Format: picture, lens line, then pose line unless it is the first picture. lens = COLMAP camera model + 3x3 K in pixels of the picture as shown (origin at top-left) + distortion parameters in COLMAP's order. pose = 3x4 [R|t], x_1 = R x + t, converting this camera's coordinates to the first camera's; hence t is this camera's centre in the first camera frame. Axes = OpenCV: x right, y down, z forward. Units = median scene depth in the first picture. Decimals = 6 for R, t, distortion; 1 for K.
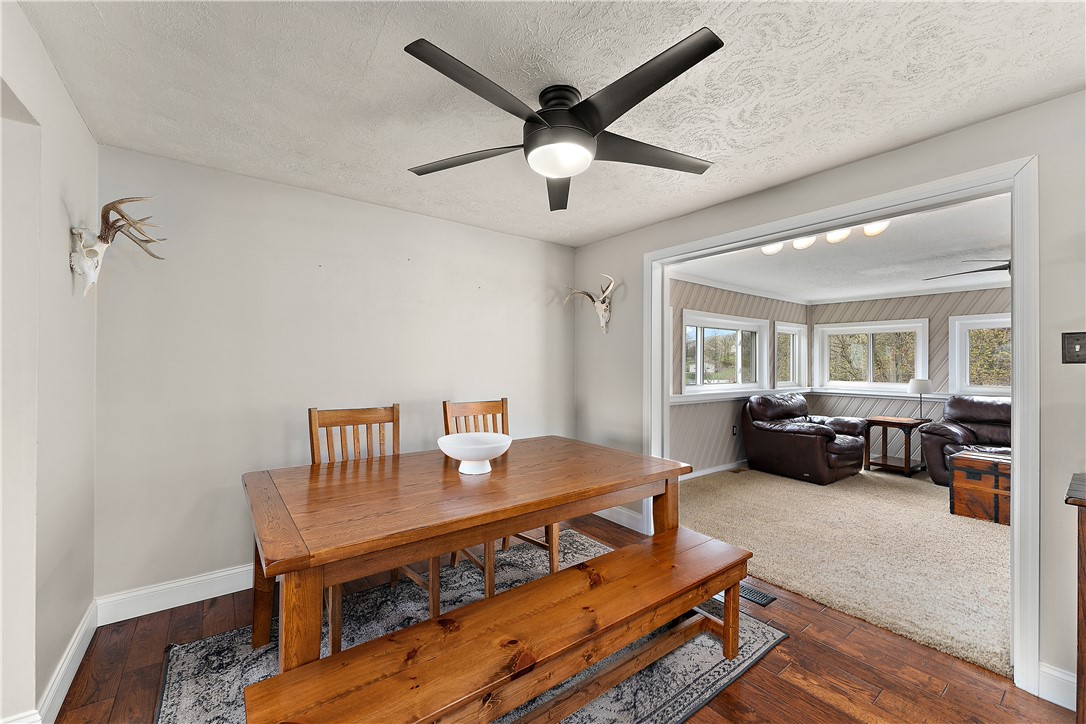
lens RADIAL K [[435.9, 0, 539.5], [0, 435.9, 363.1], [0, 0, 1]] dist [0.003005, -0.000783]
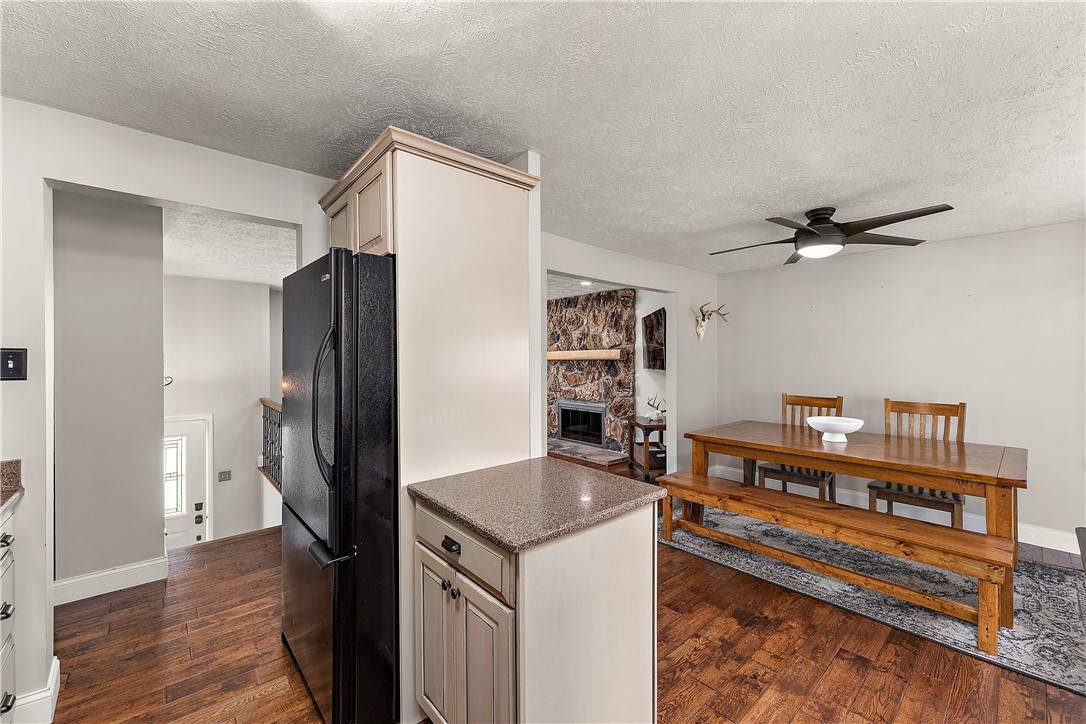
lens RADIAL K [[435.9, 0, 541.1], [0, 435.9, 357.3], [0, 0, 1]] dist [0.003005, -0.000783]
pose [[0.076285, -0.008258, -0.997052, 0.543257], [0.004207, 0.999959, -0.007960, -0.015888], [0.997077, -0.003588, 0.076317, -0.061120]]
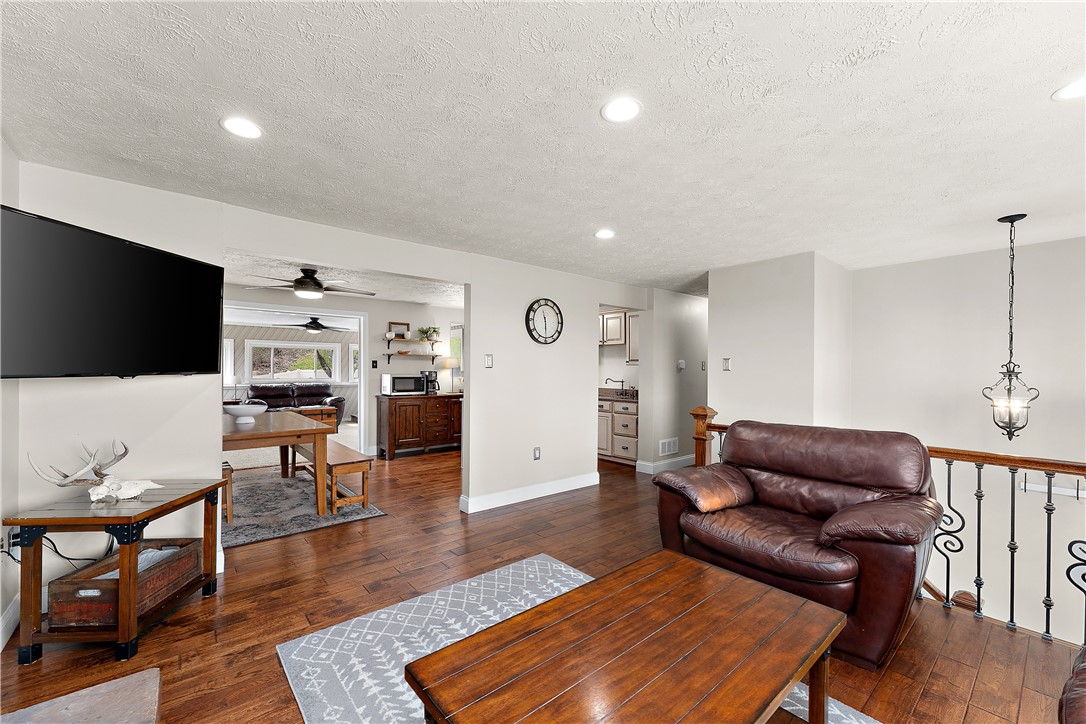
lens RADIAL K [[435.9, 0, 540.3], [0, 435.9, 371.2], [0, 0, 1]] dist [0.003005, -0.000783]
pose [[-0.046169, -0.010687, 0.998876, -0.910492], [-0.009639, 0.999901, 0.010252, -0.009402], [-0.998887, -0.009155, -0.046267, -0.102871]]
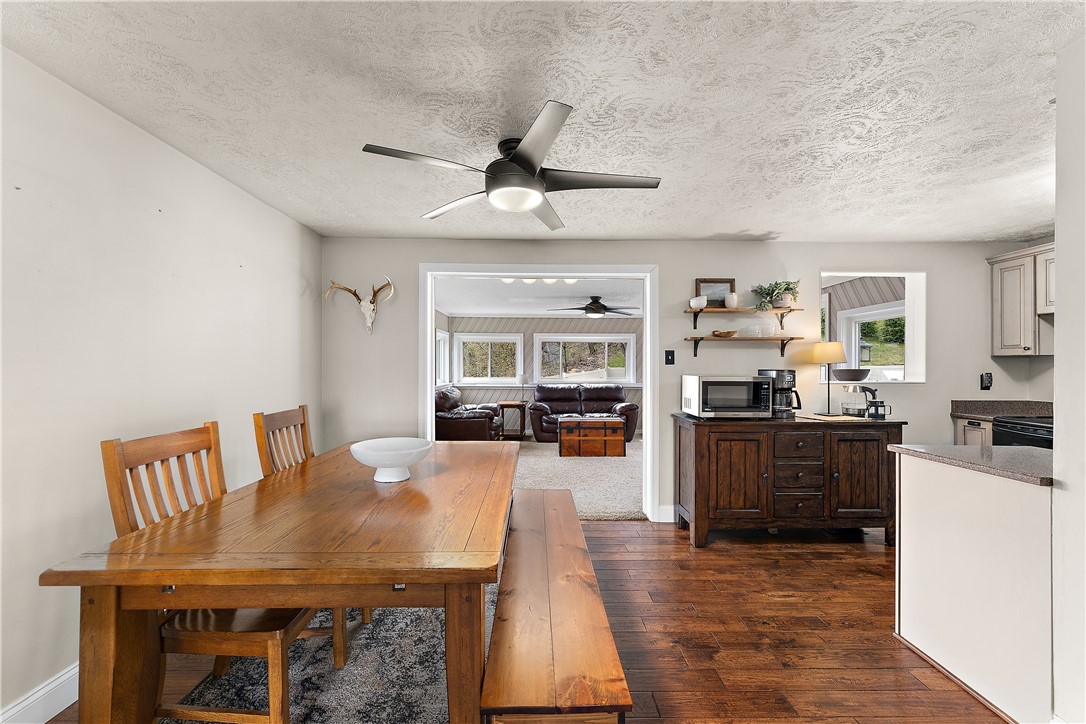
lens RADIAL K [[435.9, 0, 543.2], [0, 435.9, 367.1], [0, 0, 1]] dist [0.003005, -0.000783]
pose [[0.588640, -0.006159, 0.808372, -0.301070], [-0.001678, 0.999960, 0.008840, -0.001602], [-0.808393, -0.006560, 0.588606, 0.073664]]
